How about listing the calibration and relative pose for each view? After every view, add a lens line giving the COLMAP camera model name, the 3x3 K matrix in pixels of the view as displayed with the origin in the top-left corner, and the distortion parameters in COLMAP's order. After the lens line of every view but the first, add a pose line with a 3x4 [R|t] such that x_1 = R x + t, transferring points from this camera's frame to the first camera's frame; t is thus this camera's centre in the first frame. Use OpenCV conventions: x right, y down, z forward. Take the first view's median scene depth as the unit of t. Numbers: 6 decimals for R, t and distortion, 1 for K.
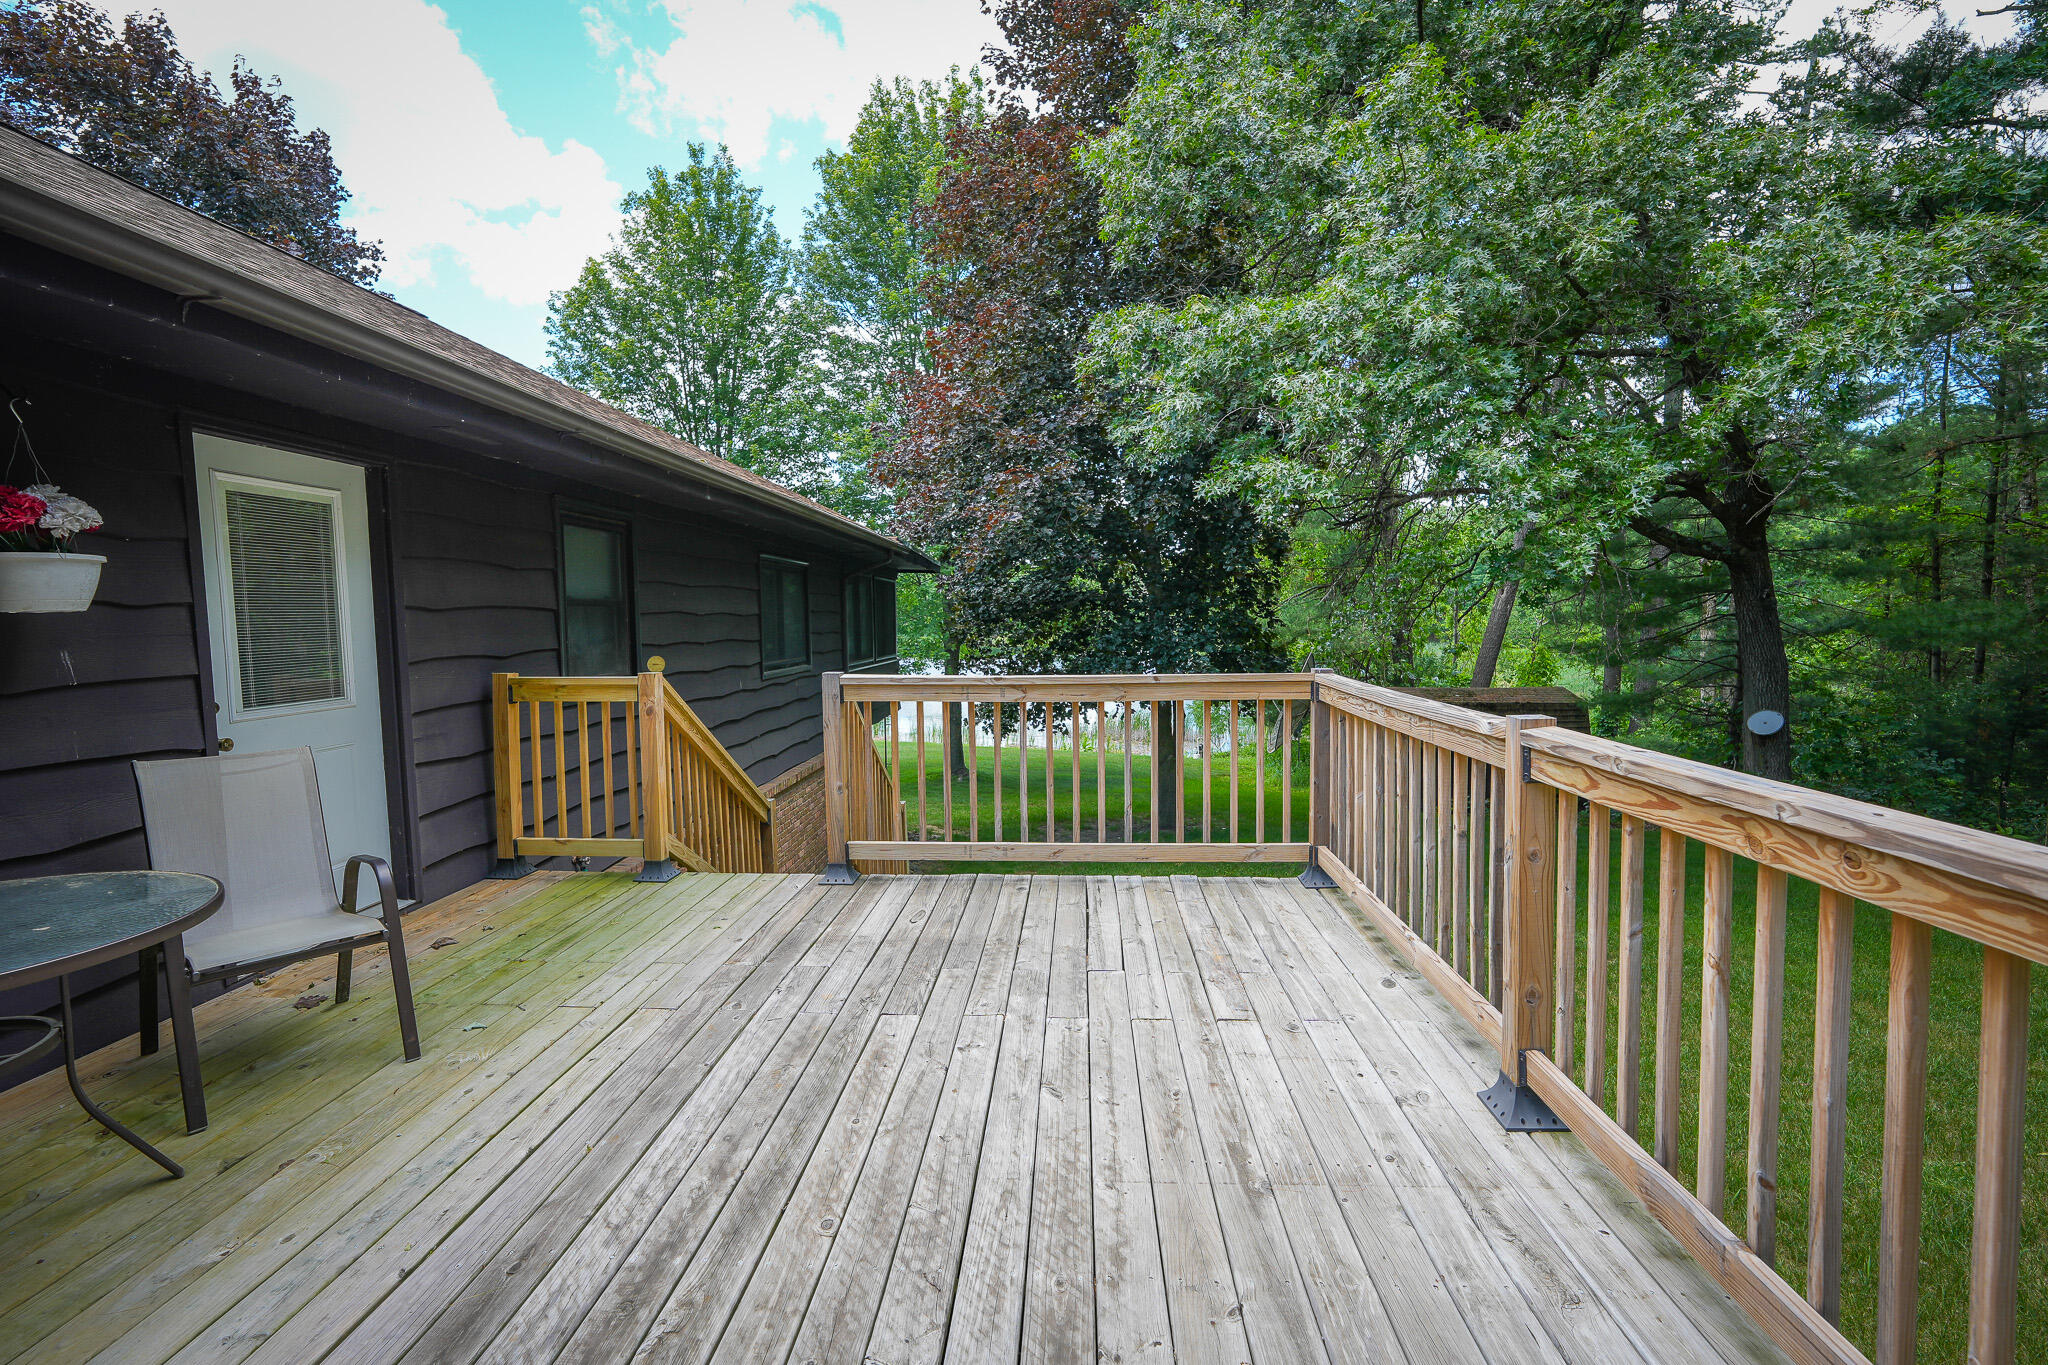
lens RADIAL K [[905.1, 0, 1022.5], [0, 905.1, 675.4], [0, 0, 1]] dist [-0.012671, 0.001812]
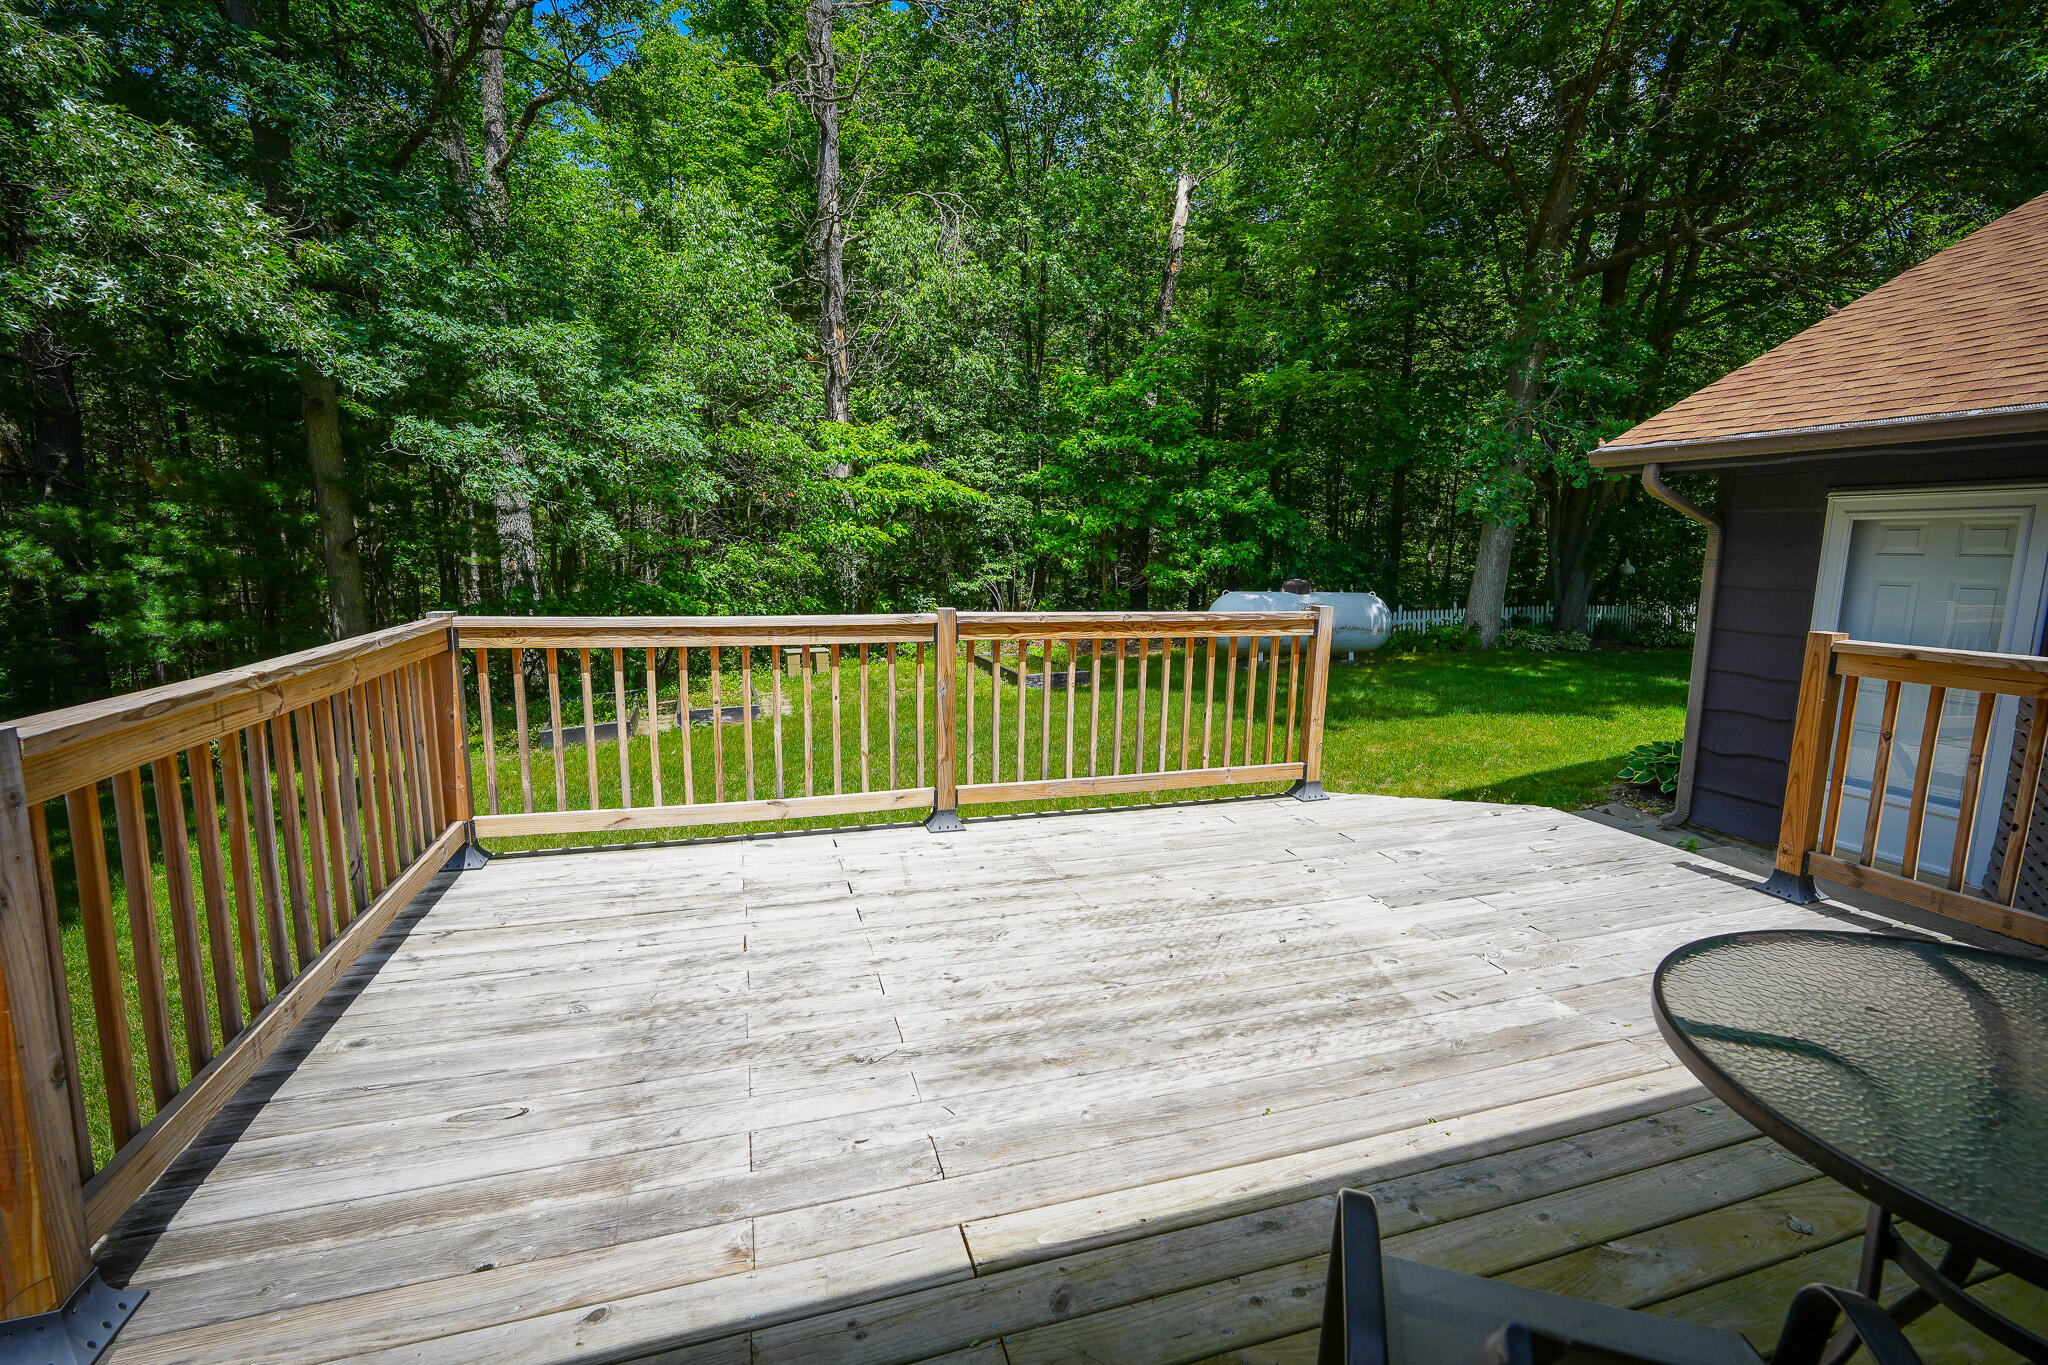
lens RADIAL K [[905.1, 0, 1023.5], [0, 905.1, 680.3], [0, 0, 1]] dist [-0.012671, 0.001812]
pose [[-0.365134, -0.131337, 0.921644, -1.236612], [0.052910, 0.985471, 0.161395, -0.103497], [-0.929450, 0.107695, -0.352880, 1.560311]]
